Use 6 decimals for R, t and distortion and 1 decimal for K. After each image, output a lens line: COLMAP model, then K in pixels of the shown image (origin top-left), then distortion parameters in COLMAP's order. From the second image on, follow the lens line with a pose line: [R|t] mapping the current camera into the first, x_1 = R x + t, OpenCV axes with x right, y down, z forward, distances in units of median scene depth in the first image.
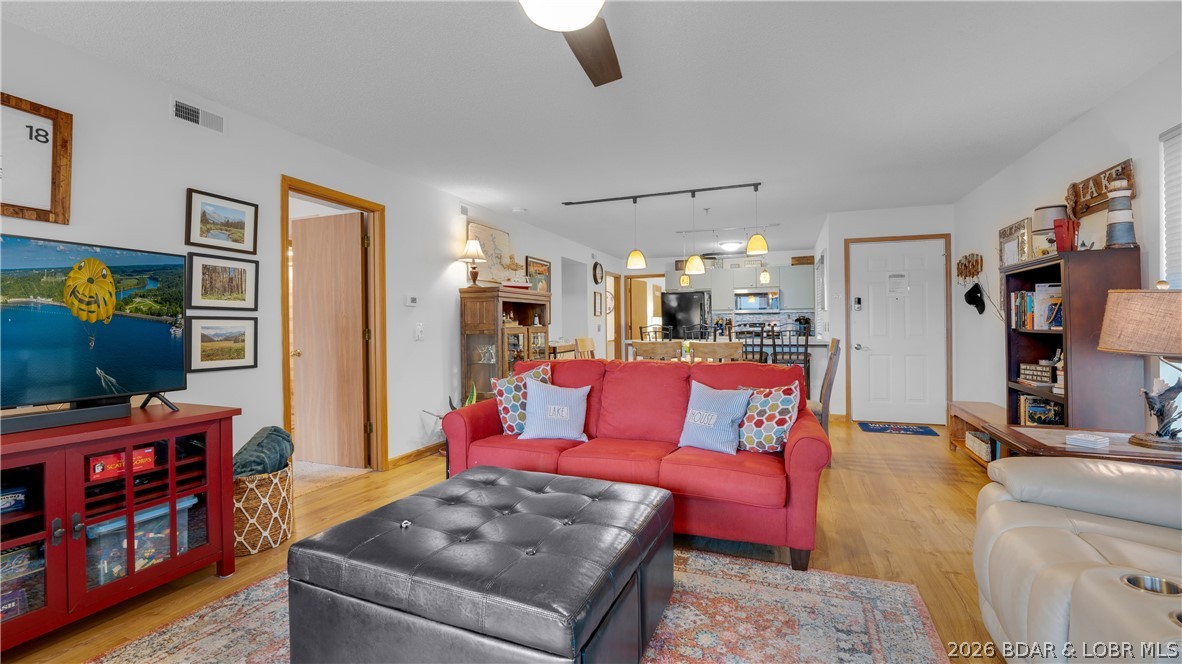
lens RADIAL K [[483.2, 0, 591.0], [0, 483.2, 332.0], [0, 0, 1]] dist [0.000811, 0.000516]
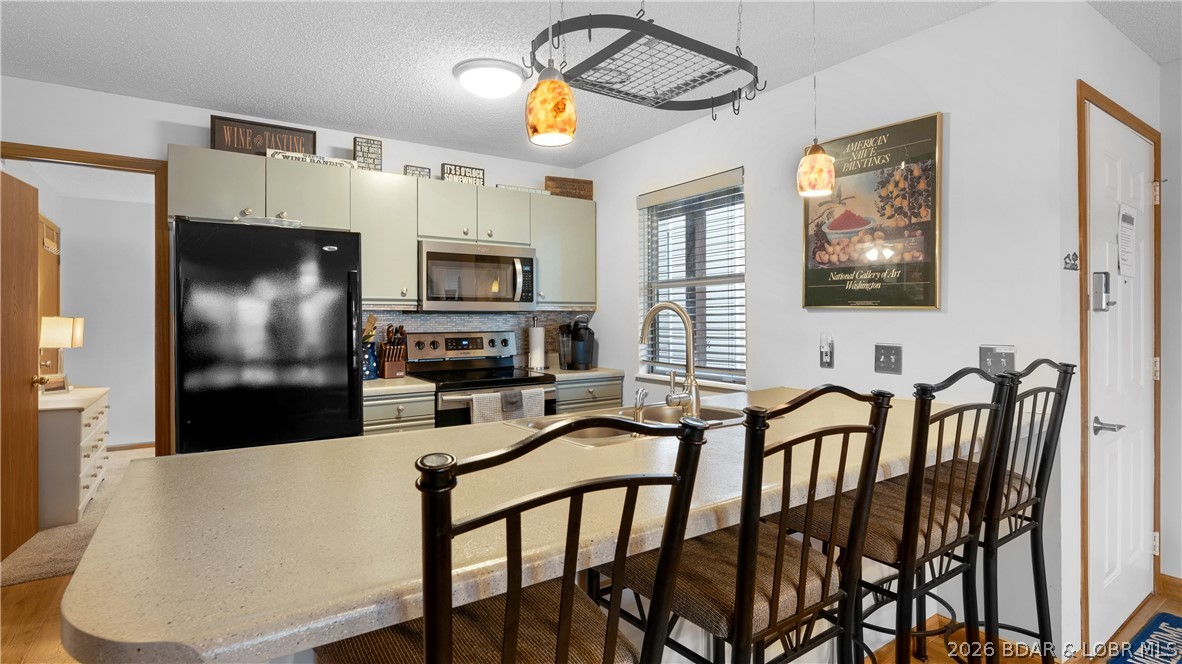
lens RADIAL K [[576.0, 0, 591.3], [0, 576.0, 319.1], [0, 0, 1]] dist [-0.002764, -0.000222]
pose [[0.550973, 0.008167, 0.834483, 0.052235], [0.013191, 0.999742, -0.018494, -0.036856], [-0.834419, 0.021198, 0.550723, 1.065237]]
